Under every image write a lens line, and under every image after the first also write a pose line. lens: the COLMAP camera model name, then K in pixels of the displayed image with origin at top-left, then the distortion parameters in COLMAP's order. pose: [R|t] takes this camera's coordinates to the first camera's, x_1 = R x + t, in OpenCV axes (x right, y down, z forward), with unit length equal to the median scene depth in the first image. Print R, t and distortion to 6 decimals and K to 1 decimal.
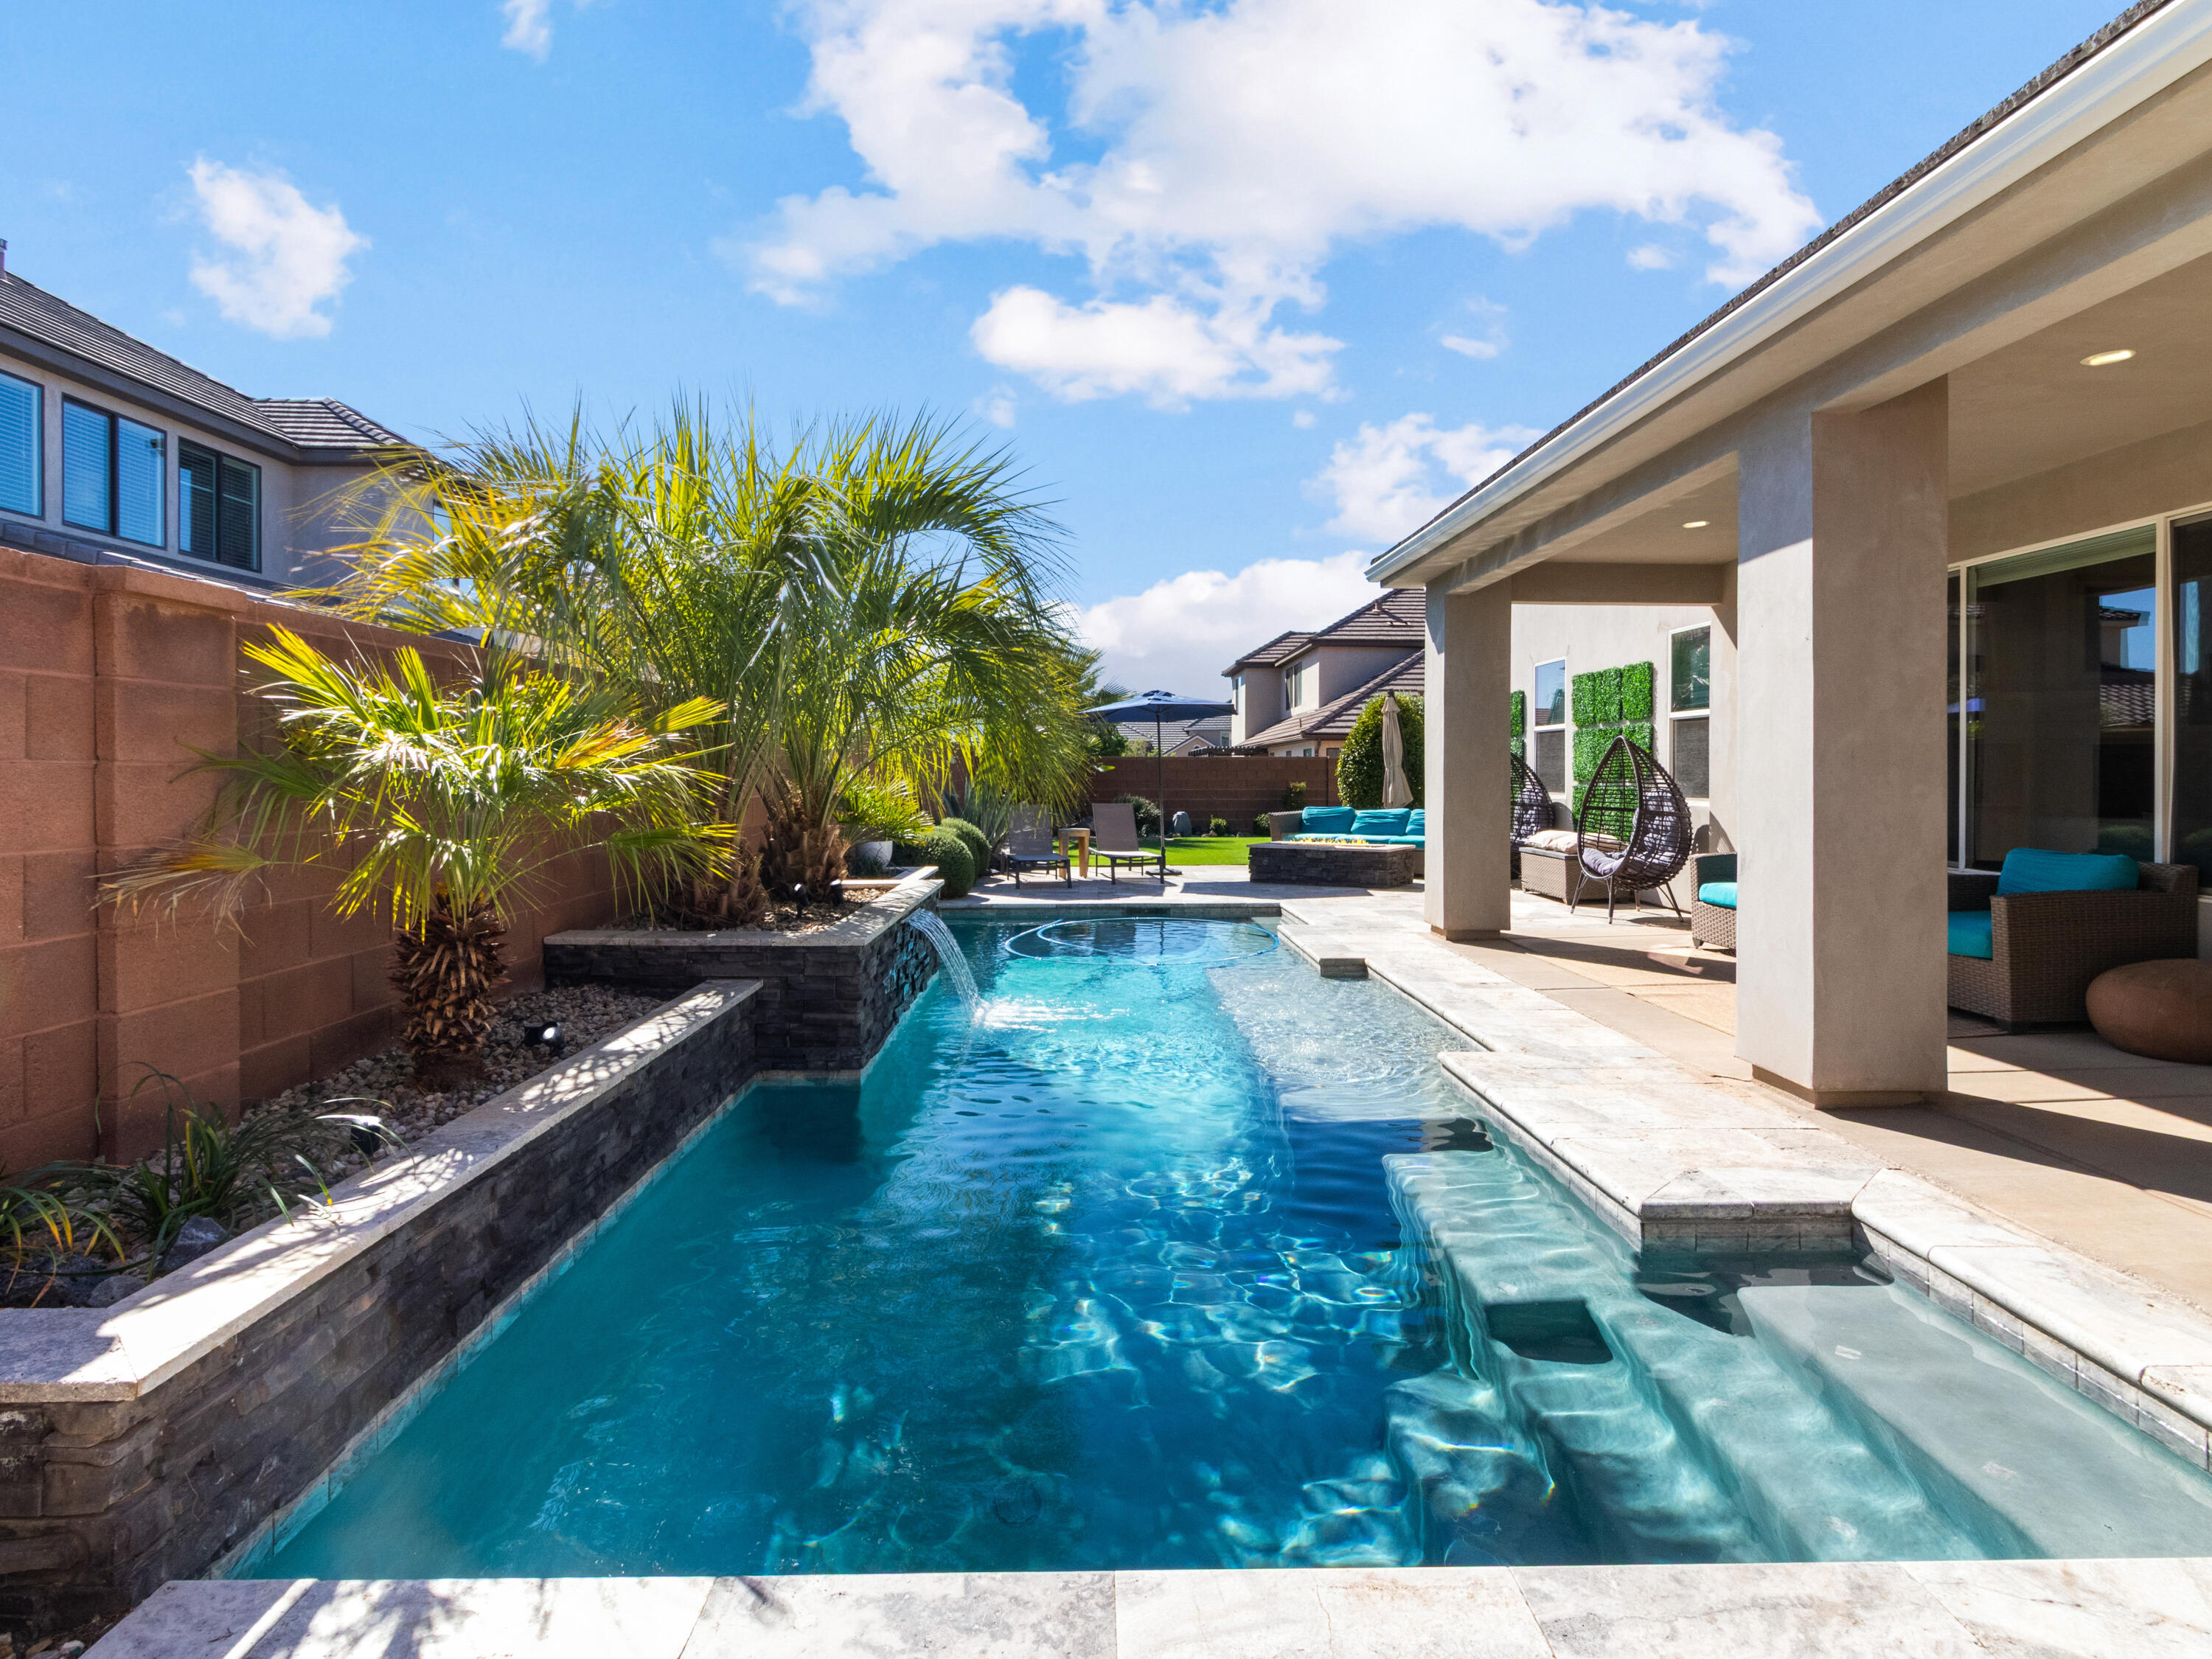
lens RADIAL K [[1163.5, 0, 1087.7], [0, 1163.5, 835.0], [0, 0, 1]] dist [0.000412, -0.000570]
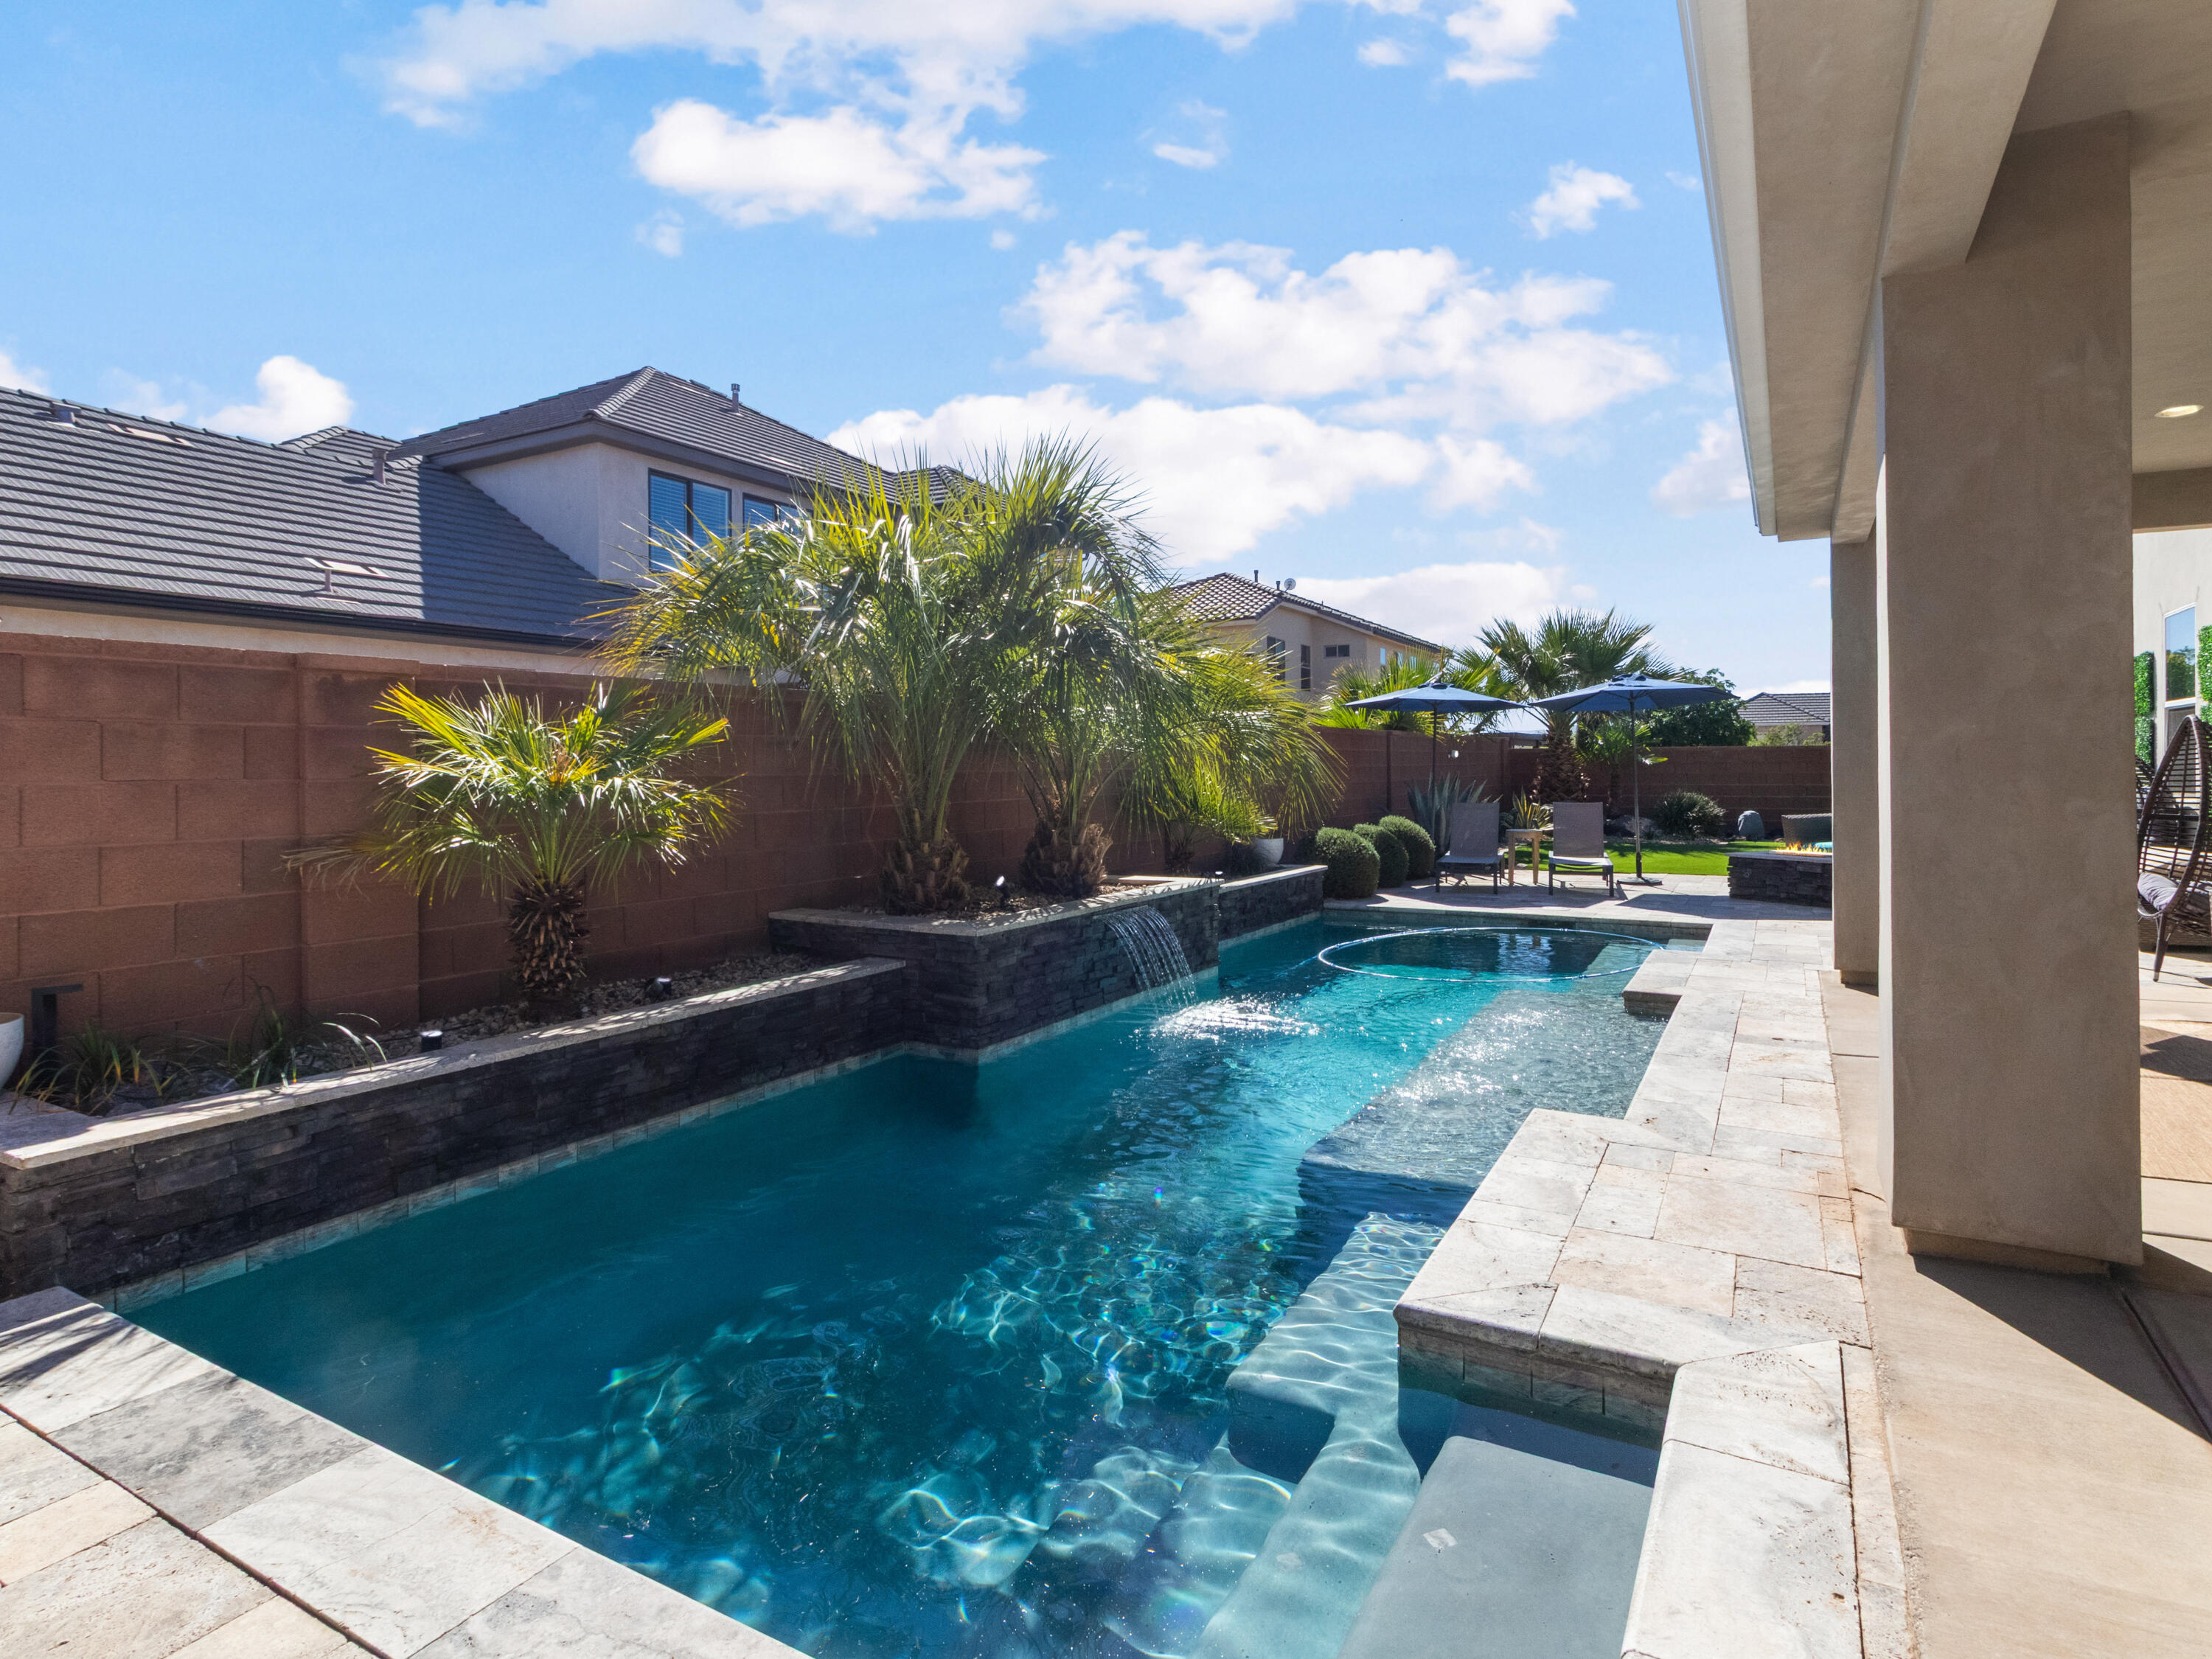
lens RADIAL K [[1163.5, 0, 1092.2], [0, 1163.5, 823.2], [0, 0, 1]] dist [0.000412, -0.000570]
pose [[0.863482, 0.017339, -0.504082, 0.567092], [-0.019214, 0.999814, 0.001478, -0.019117], [0.504014, 0.008409, 0.863654, 0.136135]]
